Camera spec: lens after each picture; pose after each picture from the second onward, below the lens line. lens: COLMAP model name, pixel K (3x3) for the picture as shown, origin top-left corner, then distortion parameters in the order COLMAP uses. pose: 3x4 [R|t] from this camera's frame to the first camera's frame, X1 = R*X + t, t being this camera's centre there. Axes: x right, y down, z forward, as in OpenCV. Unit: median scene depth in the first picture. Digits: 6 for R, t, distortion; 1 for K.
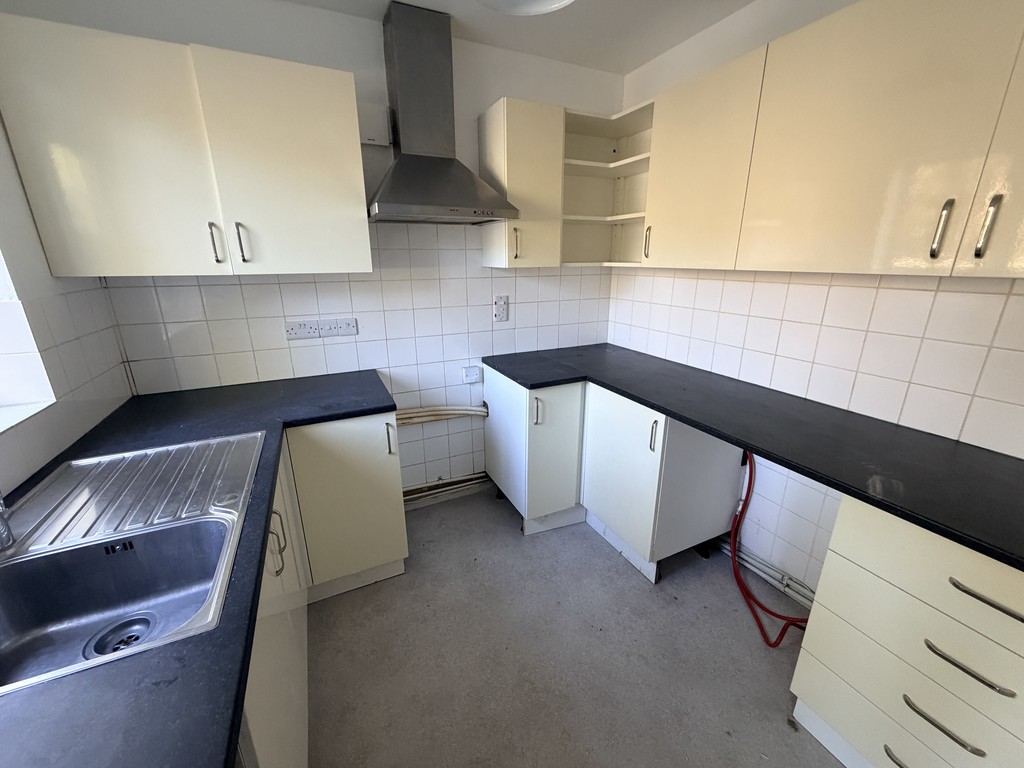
lens RADIAL K [[411.5, 0, 511.4], [0, 411.5, 384.0], [0, 0, 1]] dist [-0.001025, -0.000494]
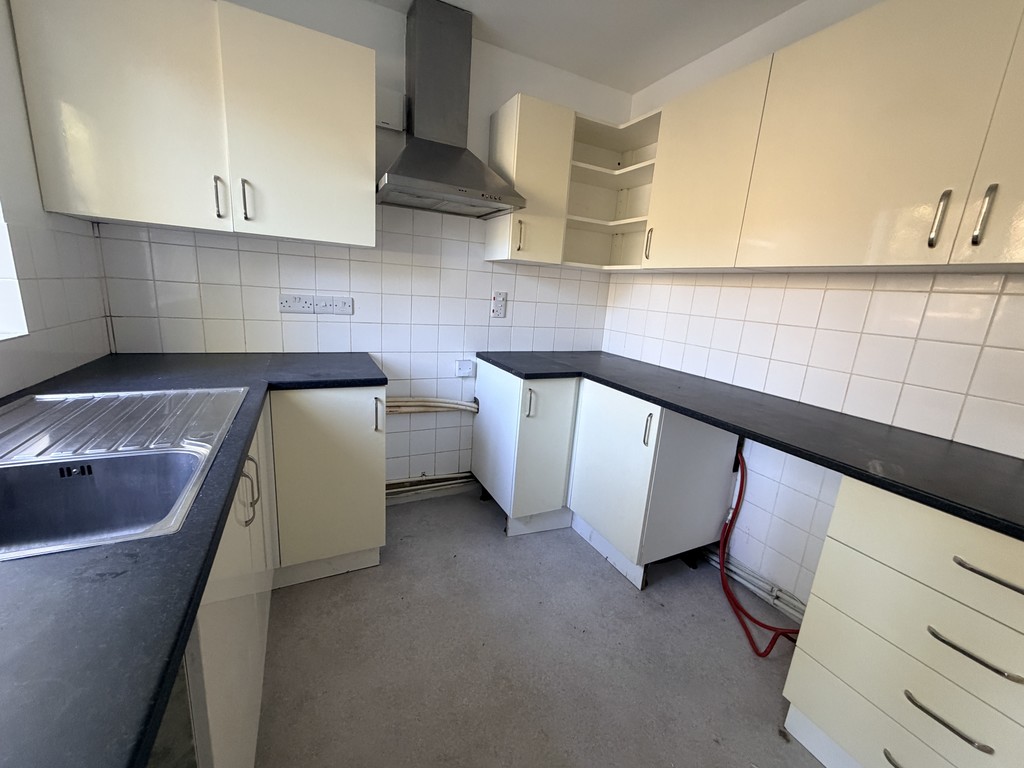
lens RADIAL K [[411.5, 0, 511.8], [0, 411.5, 383.0], [0, 0, 1]] dist [-0.001025, -0.000494]
pose [[0.997137, 0.069792, 0.029114, -0.015191], [-0.067495, 0.995003, -0.073577, 0.110420], [-0.034103, 0.071401, 0.996865, 0.022552]]
